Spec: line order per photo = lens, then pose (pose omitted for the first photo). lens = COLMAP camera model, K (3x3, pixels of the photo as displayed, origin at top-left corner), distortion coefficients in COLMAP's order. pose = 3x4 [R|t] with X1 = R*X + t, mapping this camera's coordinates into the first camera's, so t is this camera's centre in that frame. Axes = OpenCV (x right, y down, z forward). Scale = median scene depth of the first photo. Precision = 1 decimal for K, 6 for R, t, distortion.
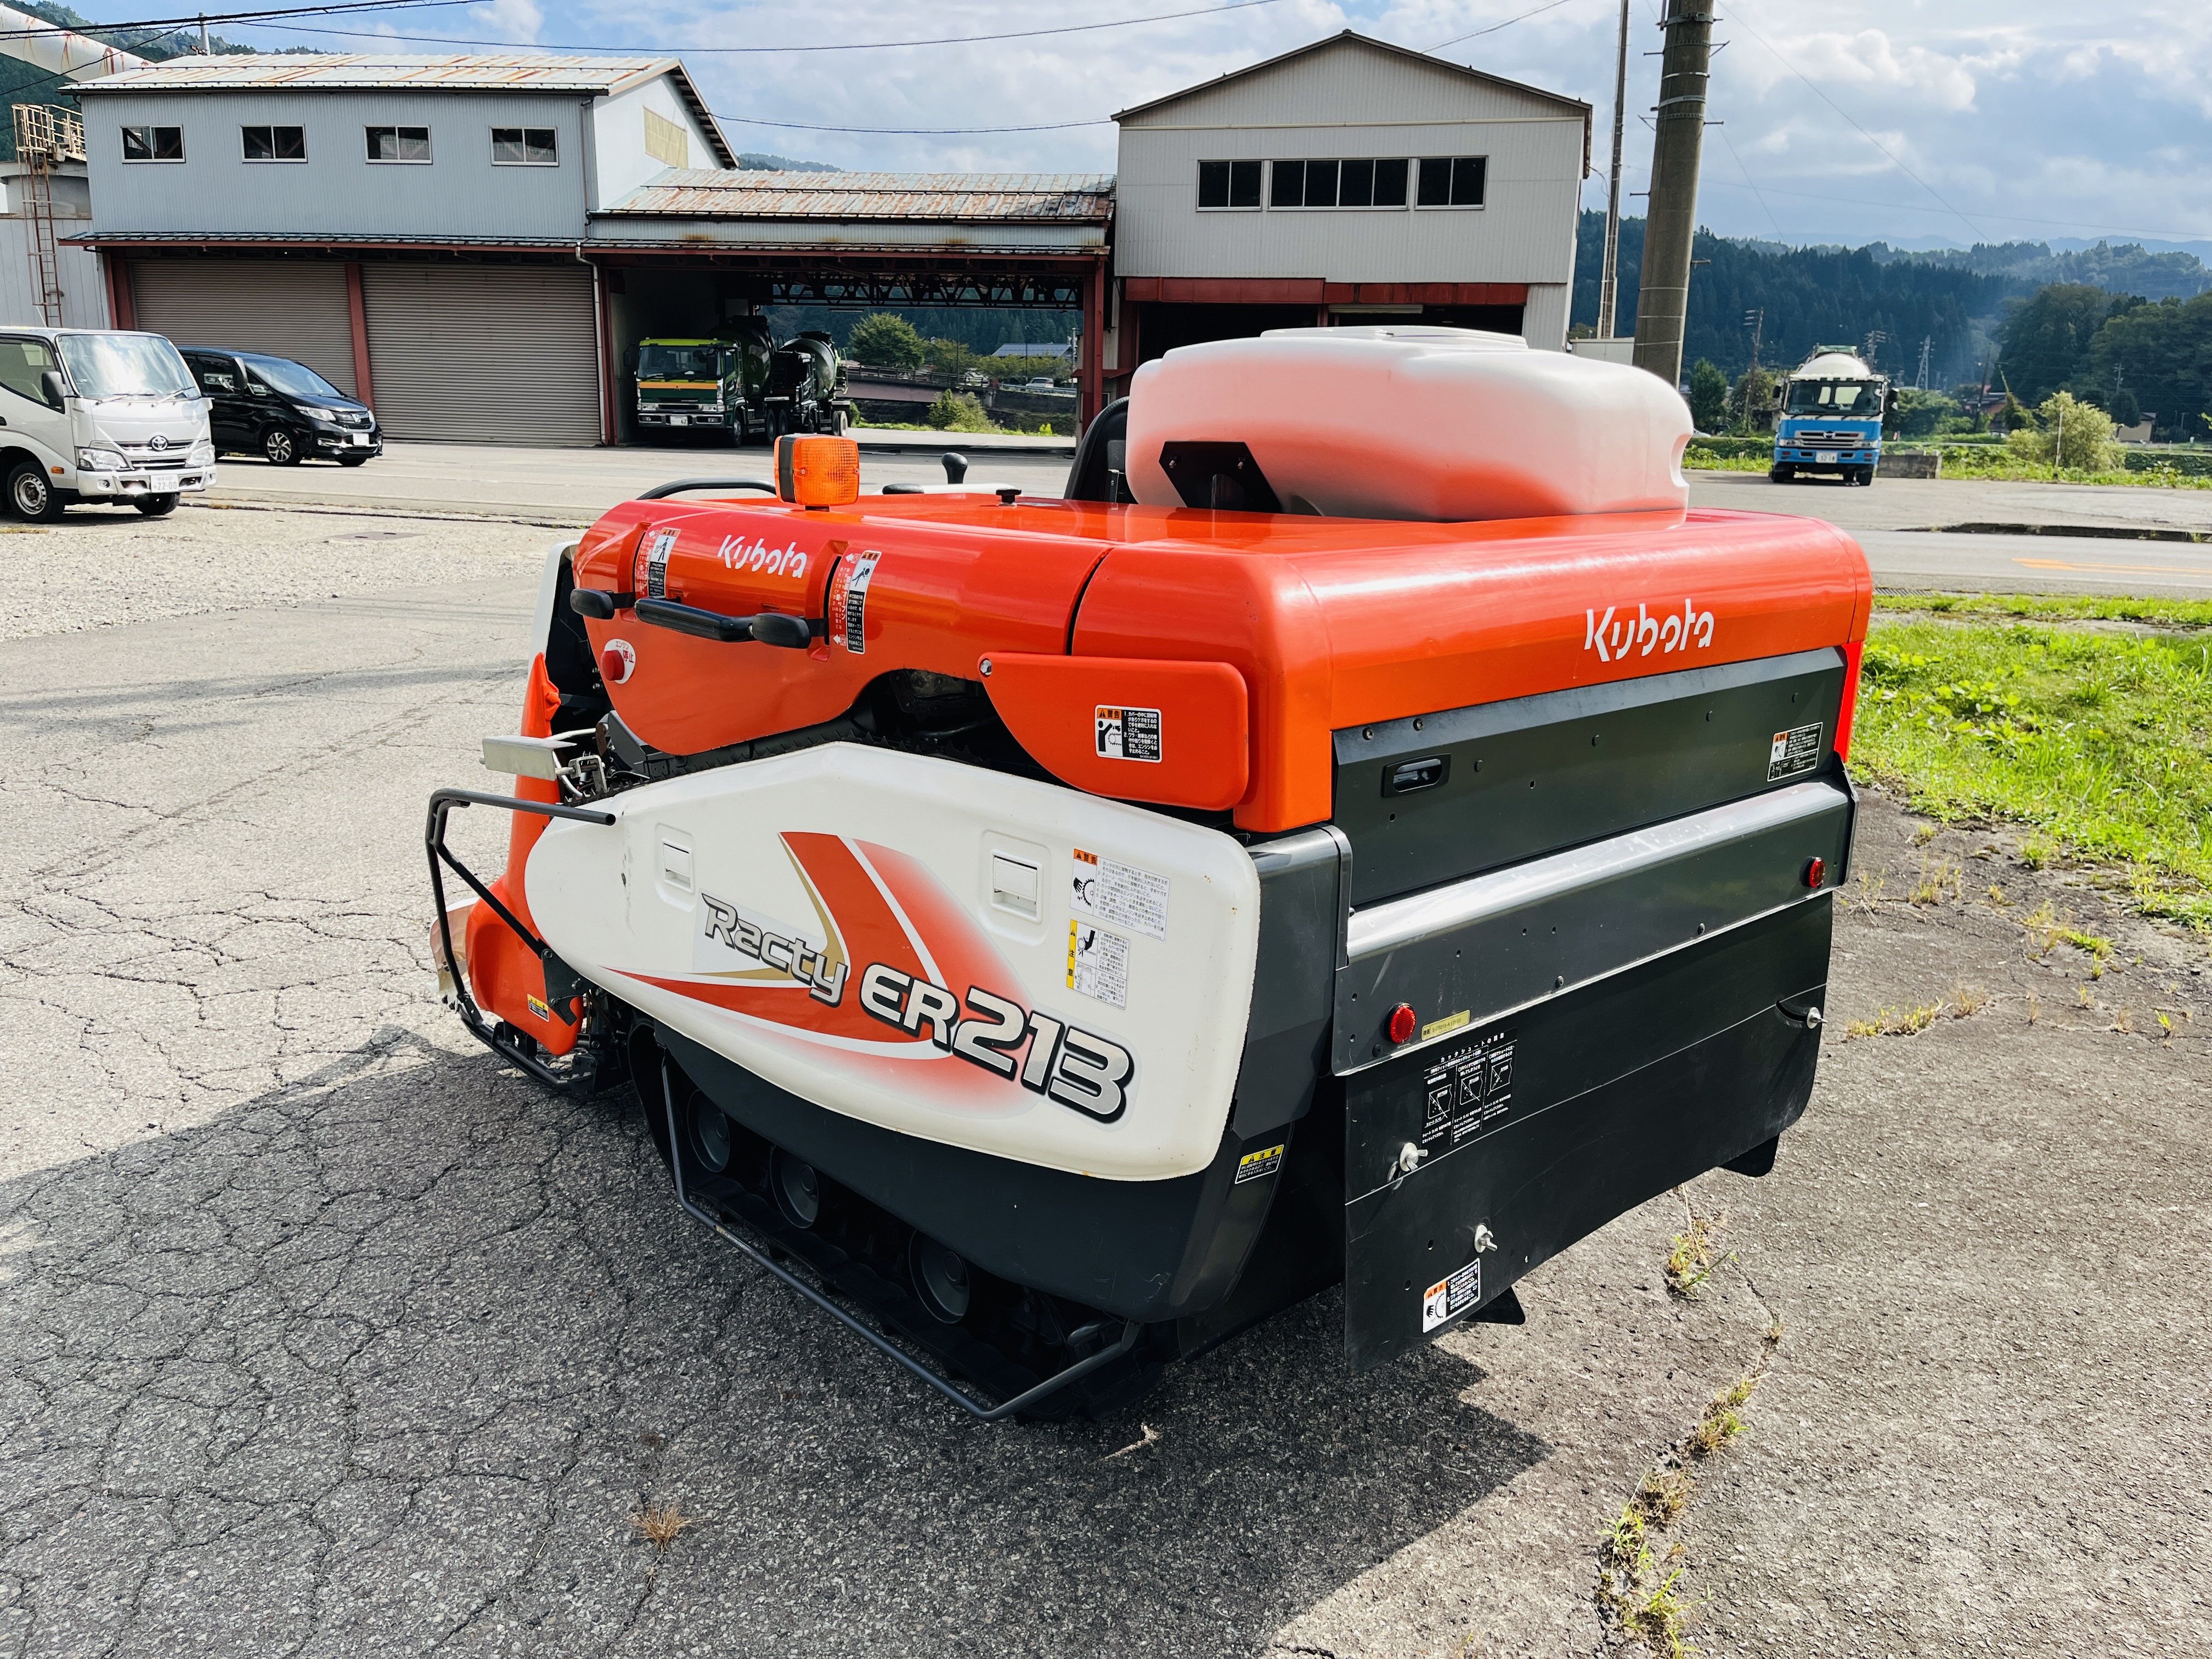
lens RADIAL K [[1662.5, 0, 1111.3], [0, 1662.5, 827.2], [0, 0, 1]] dist [0.102843, -0.152471]
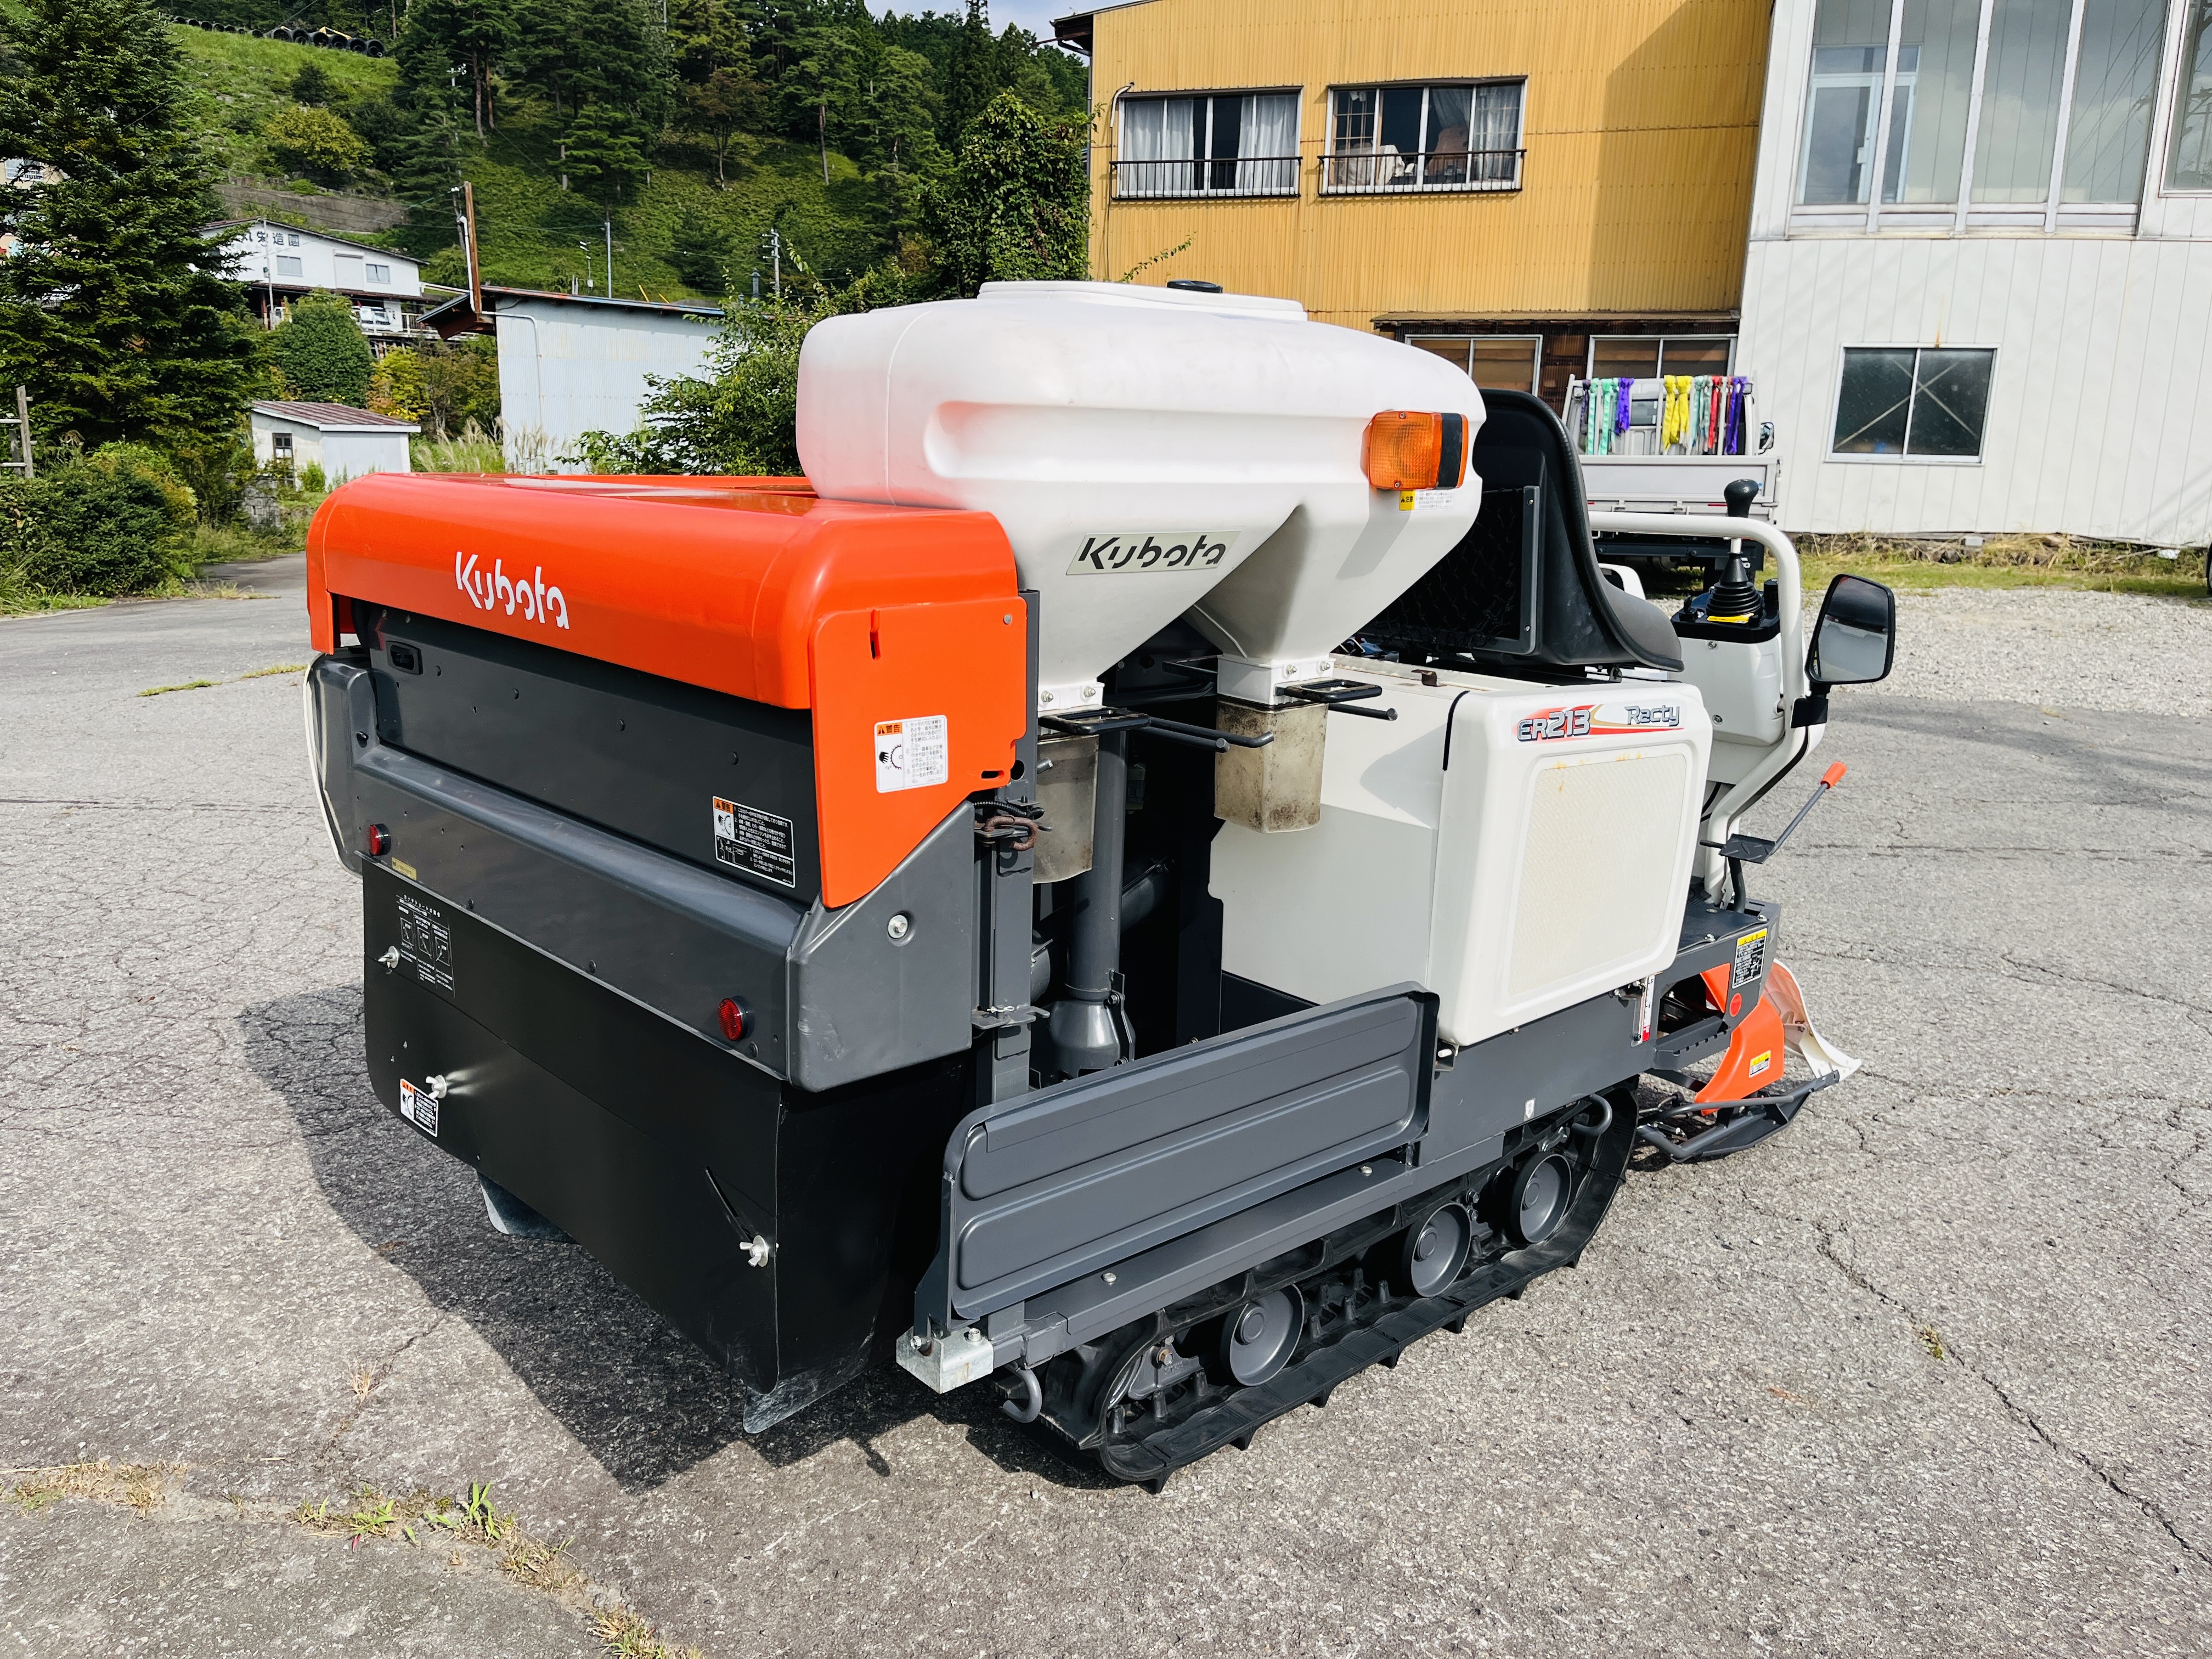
lens RADIAL K [[1662.5, 0, 1111.3], [0, 1662.5, 827.2], [0, 0, 1]] dist [0.102843, -0.152471]
pose [[0.004622, 0.209602, -0.977776, 0.771506], [-0.263937, 0.943369, 0.200979, -0.163155], [0.964529, 0.257142, 0.059682, 0.780827]]
